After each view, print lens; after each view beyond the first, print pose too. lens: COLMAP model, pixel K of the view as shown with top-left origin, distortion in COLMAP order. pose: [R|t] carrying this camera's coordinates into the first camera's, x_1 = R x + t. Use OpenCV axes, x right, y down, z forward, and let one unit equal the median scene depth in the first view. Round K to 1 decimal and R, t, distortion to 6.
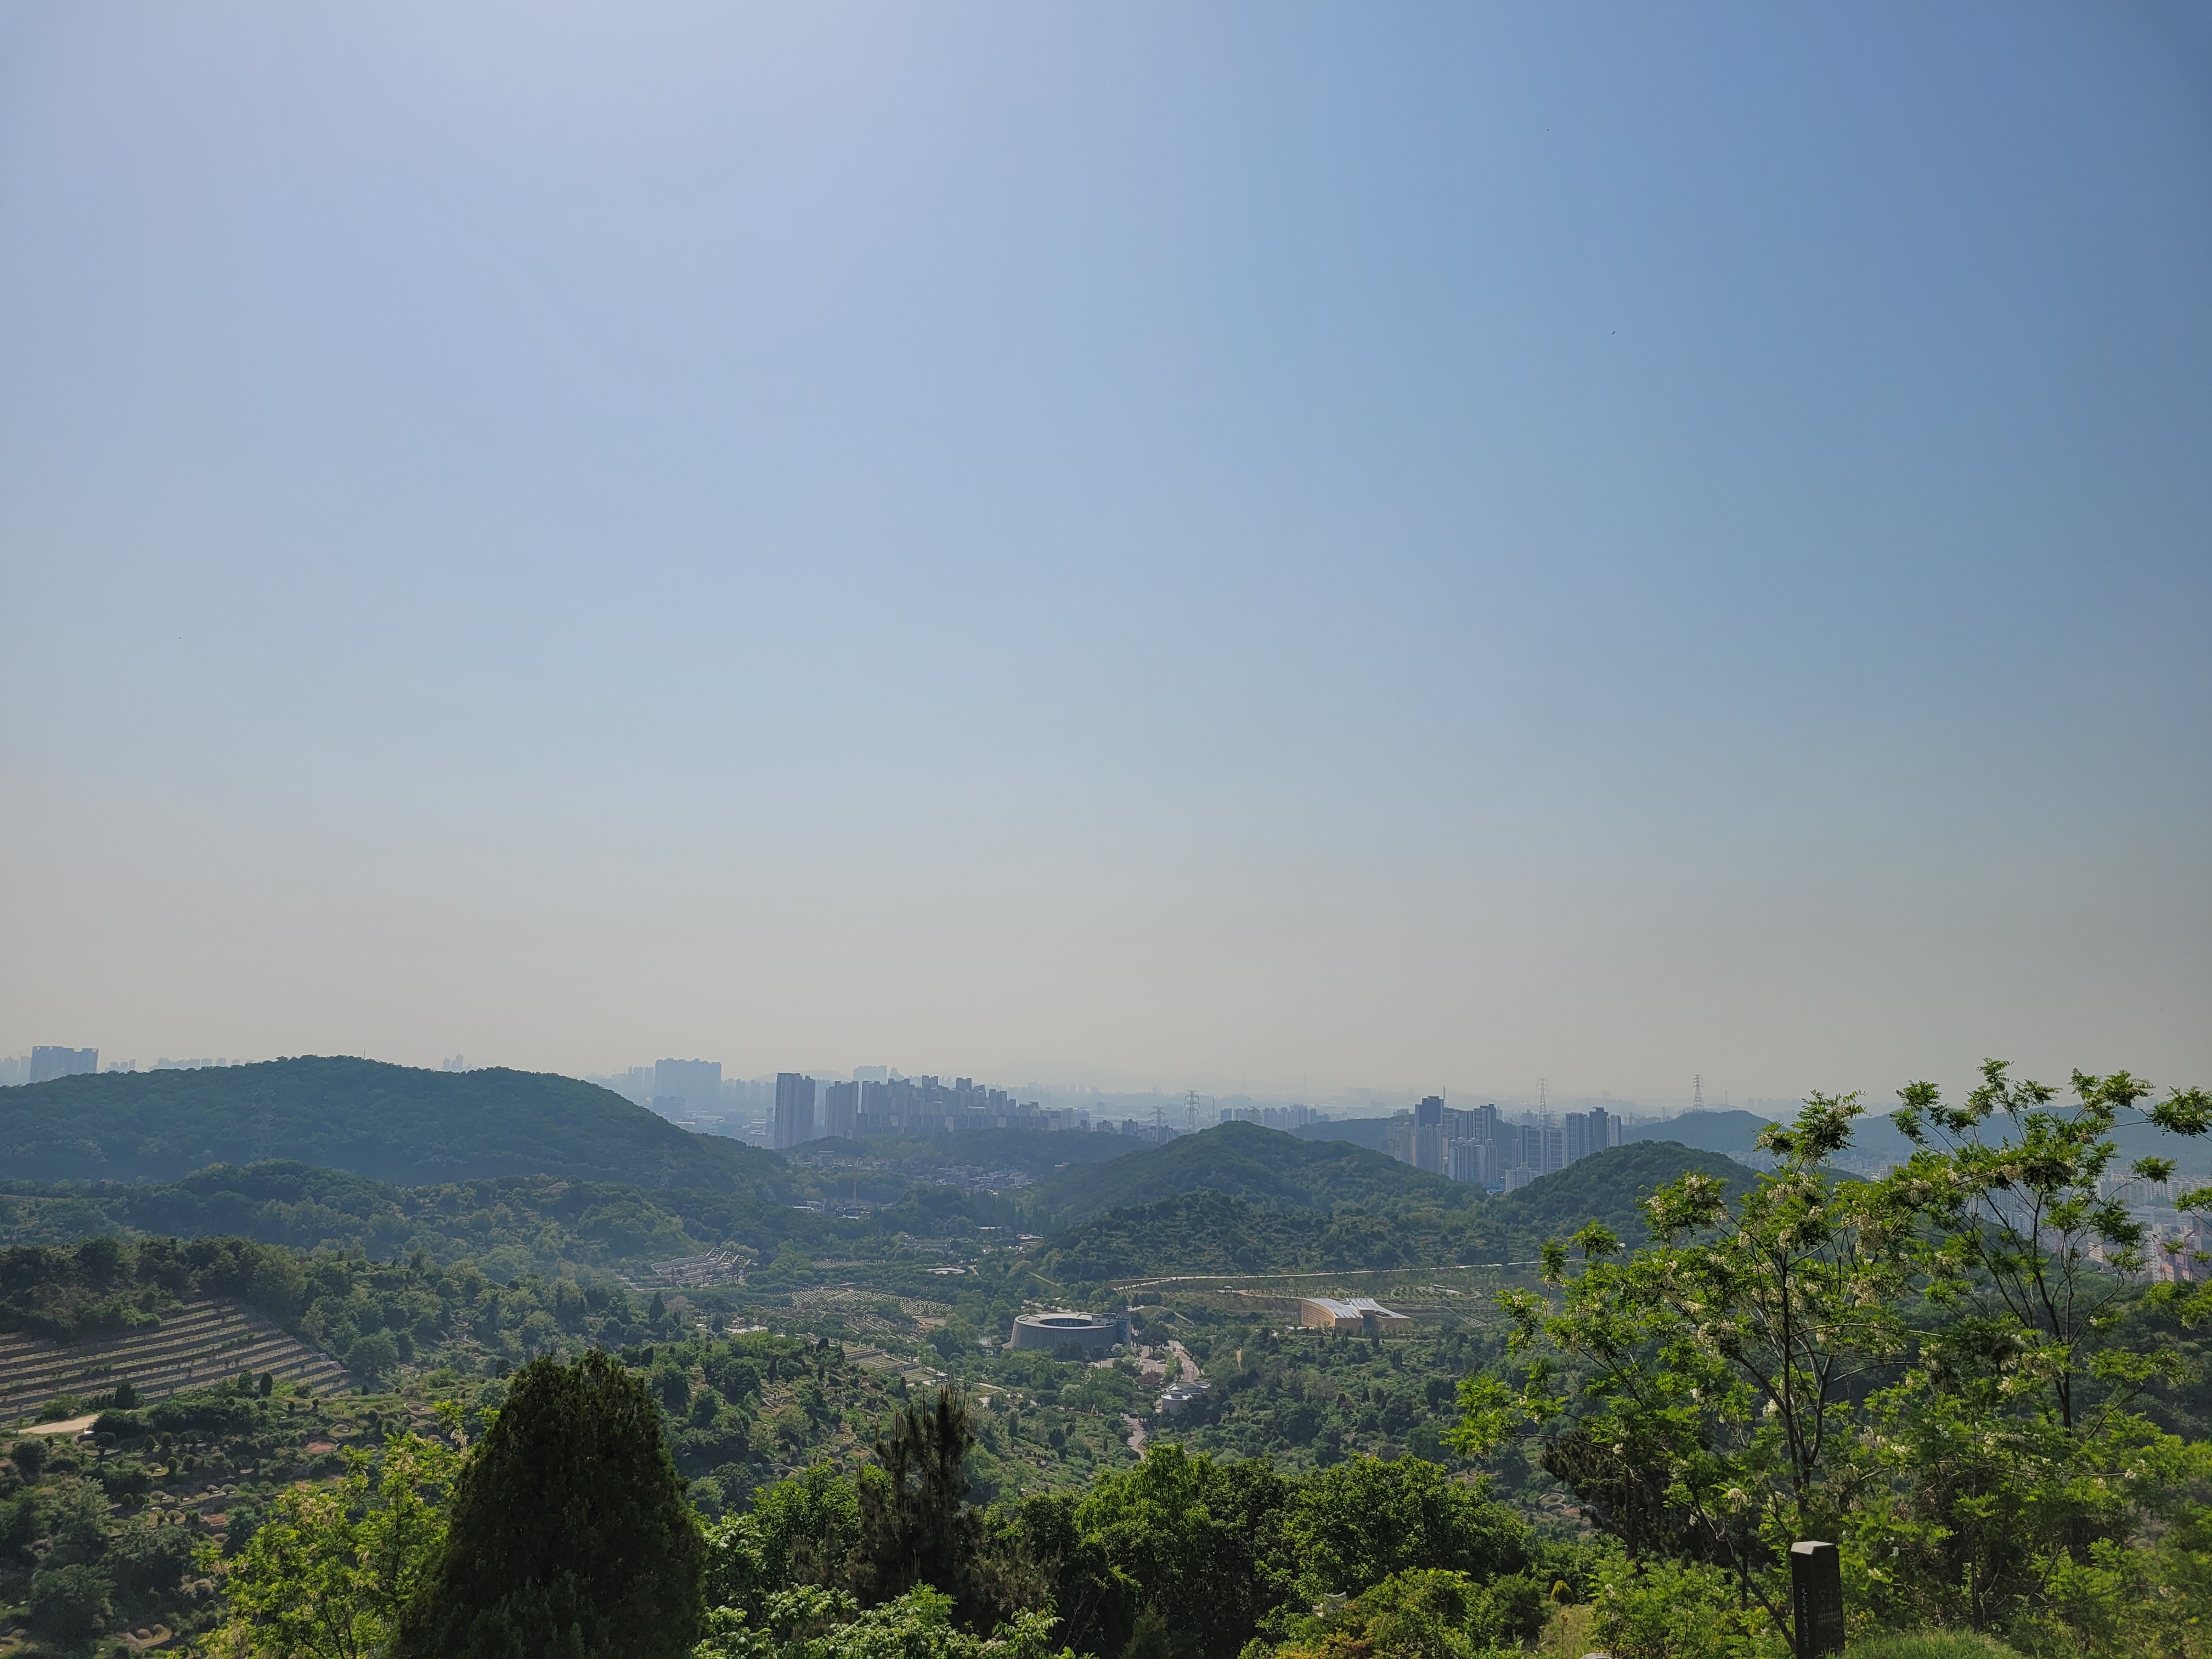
lens RADIAL K [[1652.9, 0, 1099.8], [0, 1652.9, 859.1], [0, 0, 1]] dist [0.050457, -0.029987]
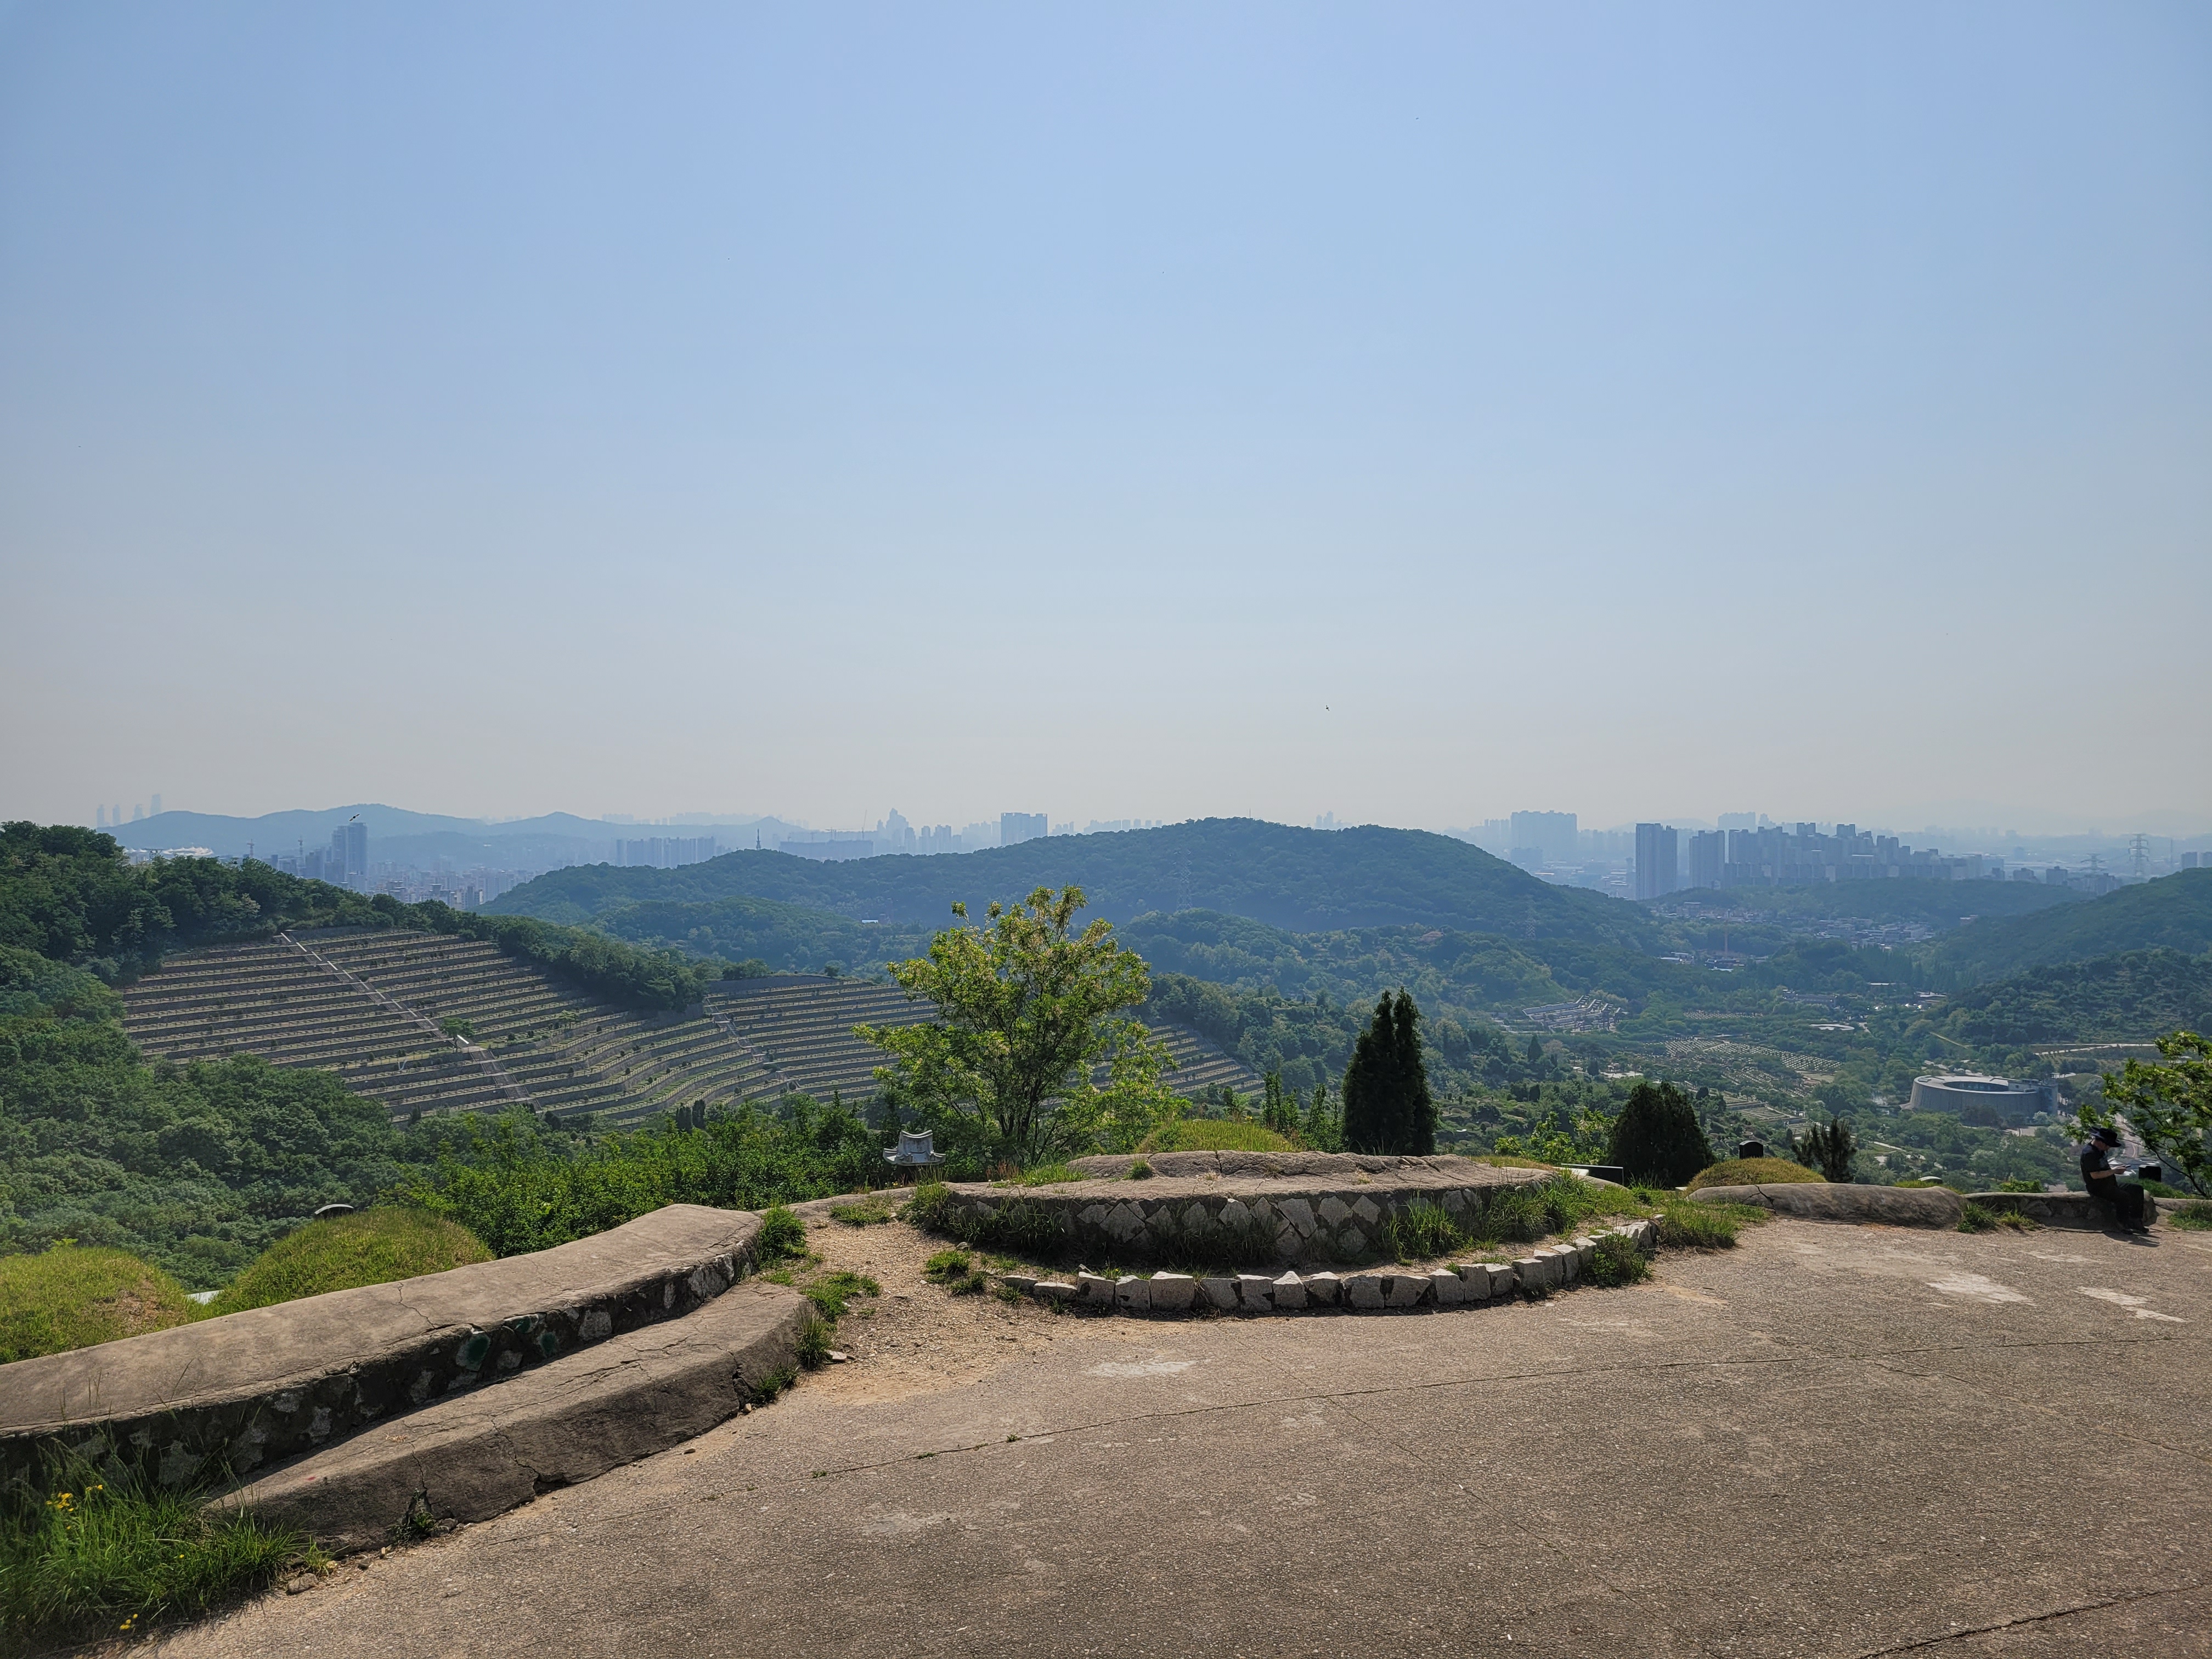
lens RADIAL K [[1652.9, 0, 1109.7], [0, 1652.9, 844.0], [0, 0, 1]] dist [0.050457, -0.029987]
pose [[0.878727, -0.017820, -0.476991, 0.001981], [0.084257, 0.989402, 0.118257, -0.005356], [0.469828, -0.144105, 0.870916, -0.019762]]
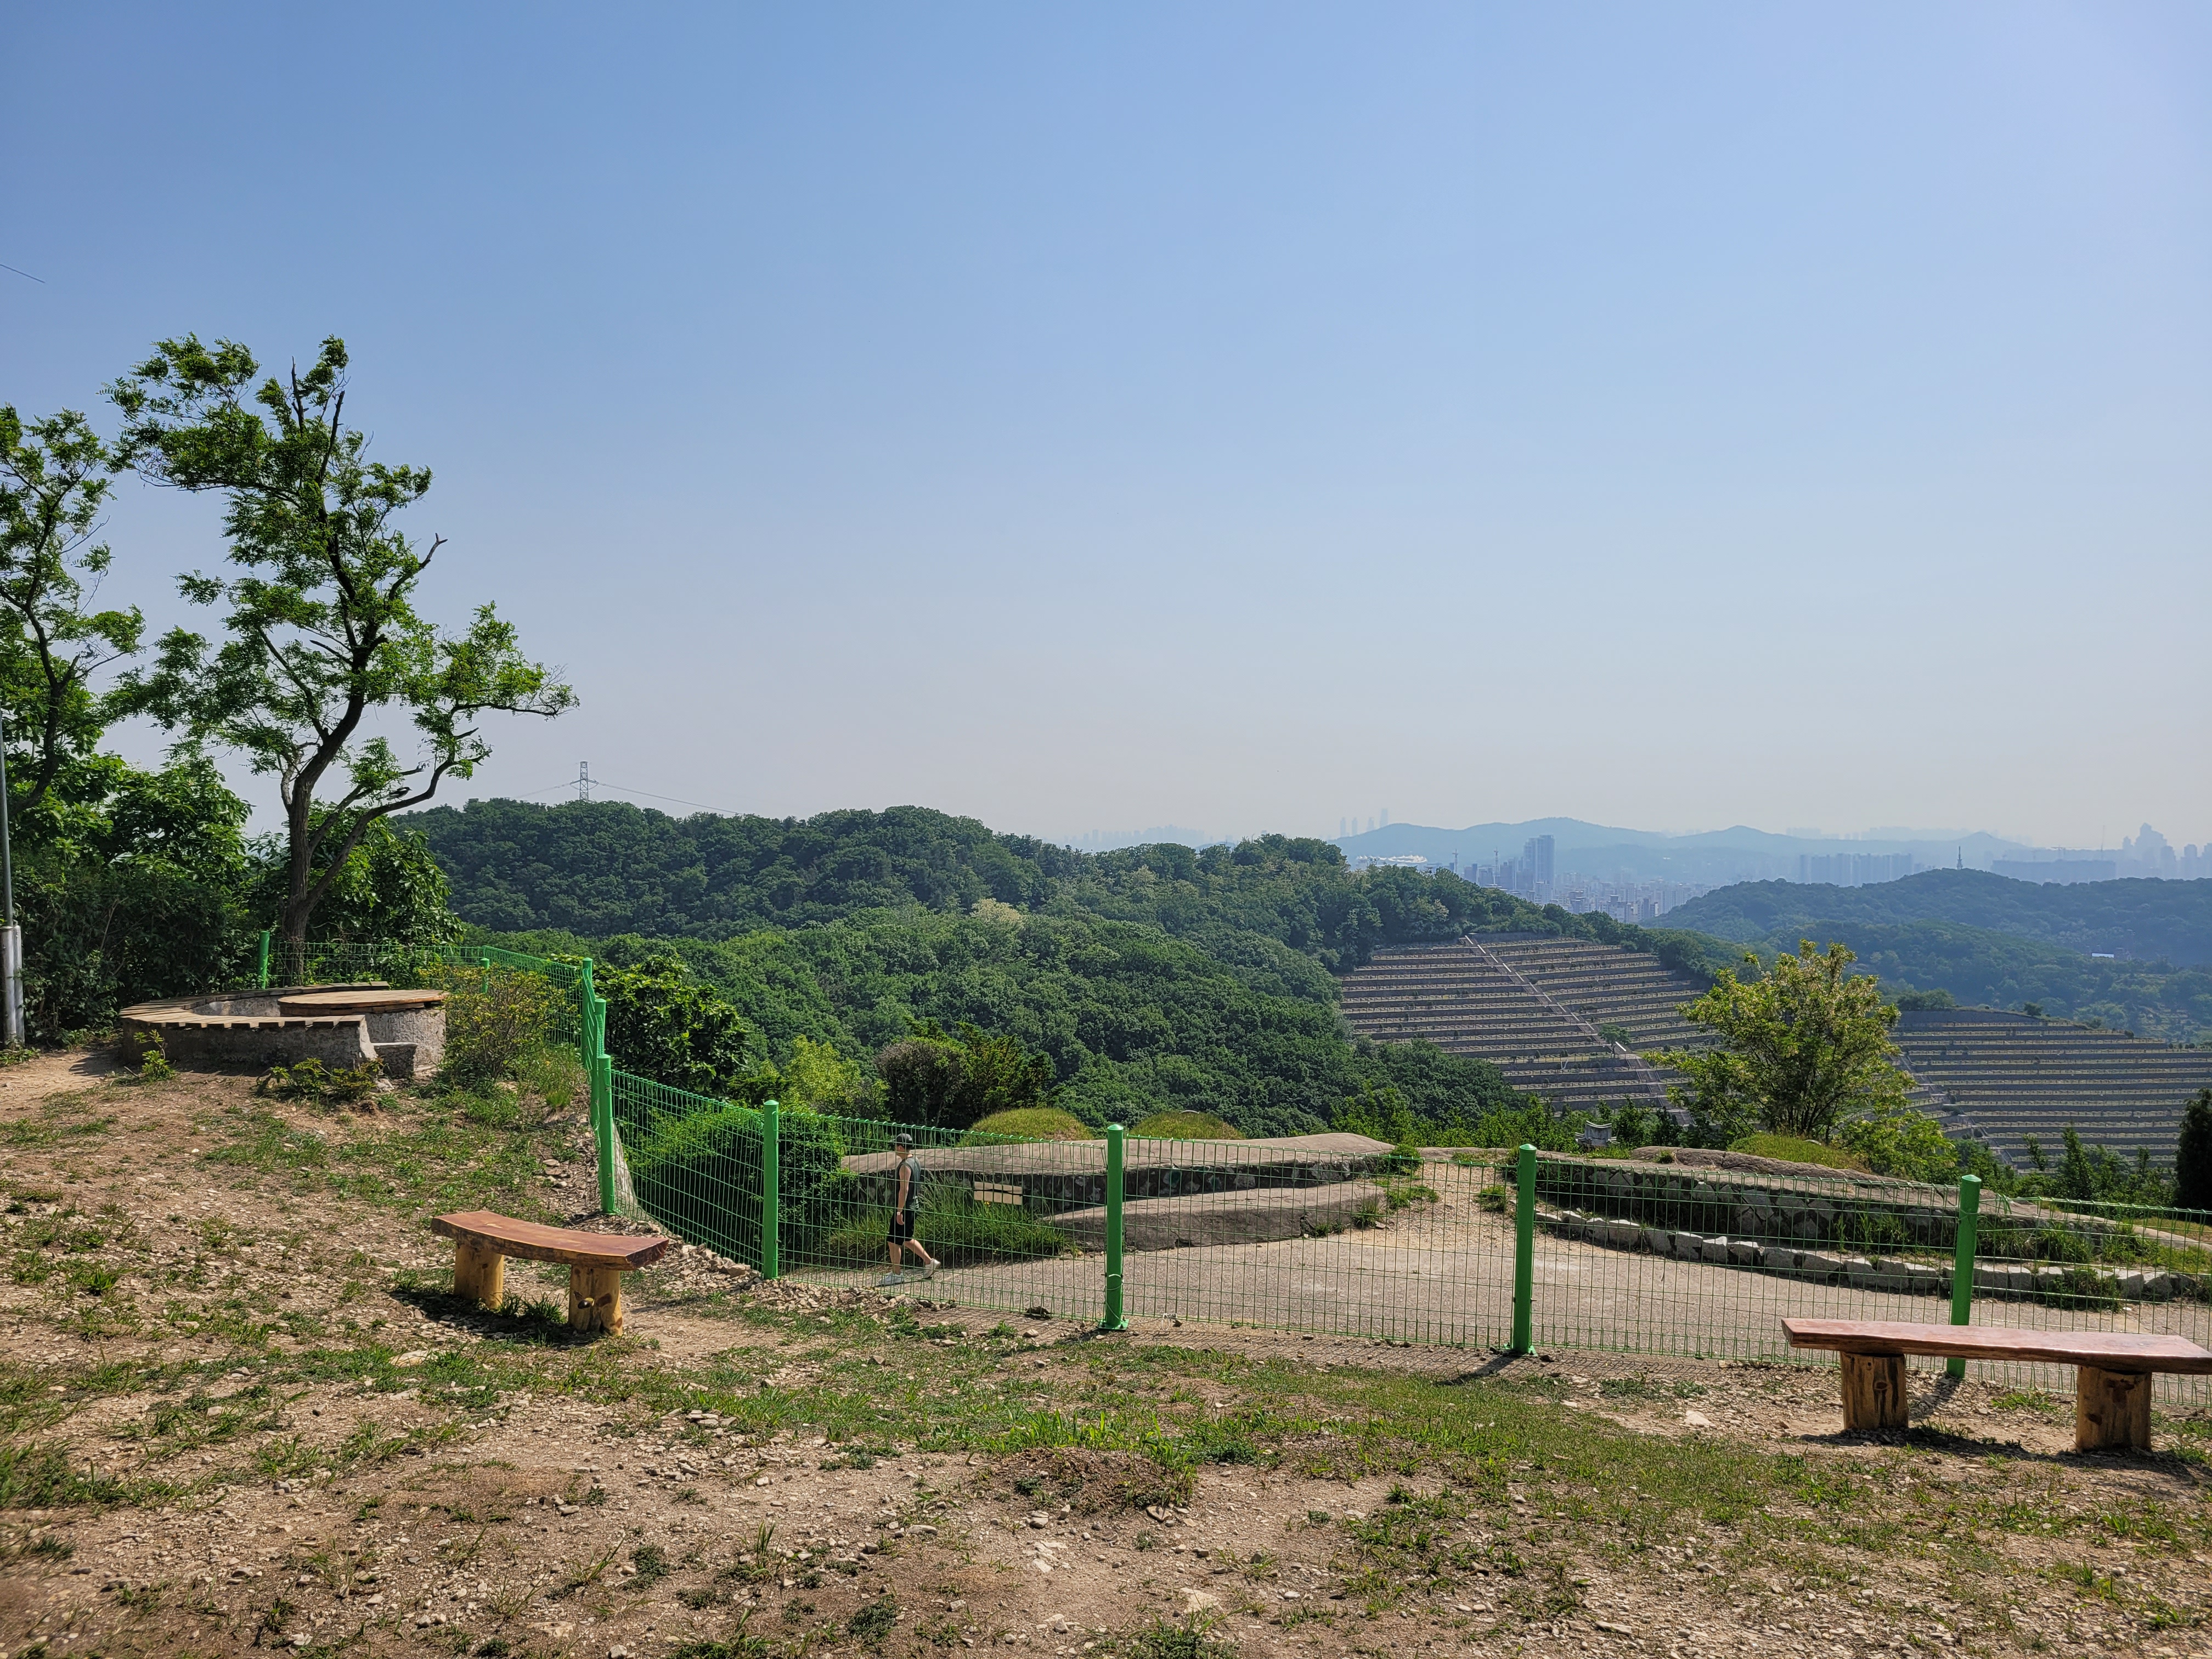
lens RADIAL K [[1652.9, 0, 1105.6], [0, 1652.9, 828.7], [0, 0, 1]] dist [0.050457, -0.029987]
pose [[0.379178, -0.021228, -0.925080, 0.324782], [0.122491, 0.992090, 0.027442, -0.031603], [0.917180, -0.123719, 0.378779, -0.054267]]
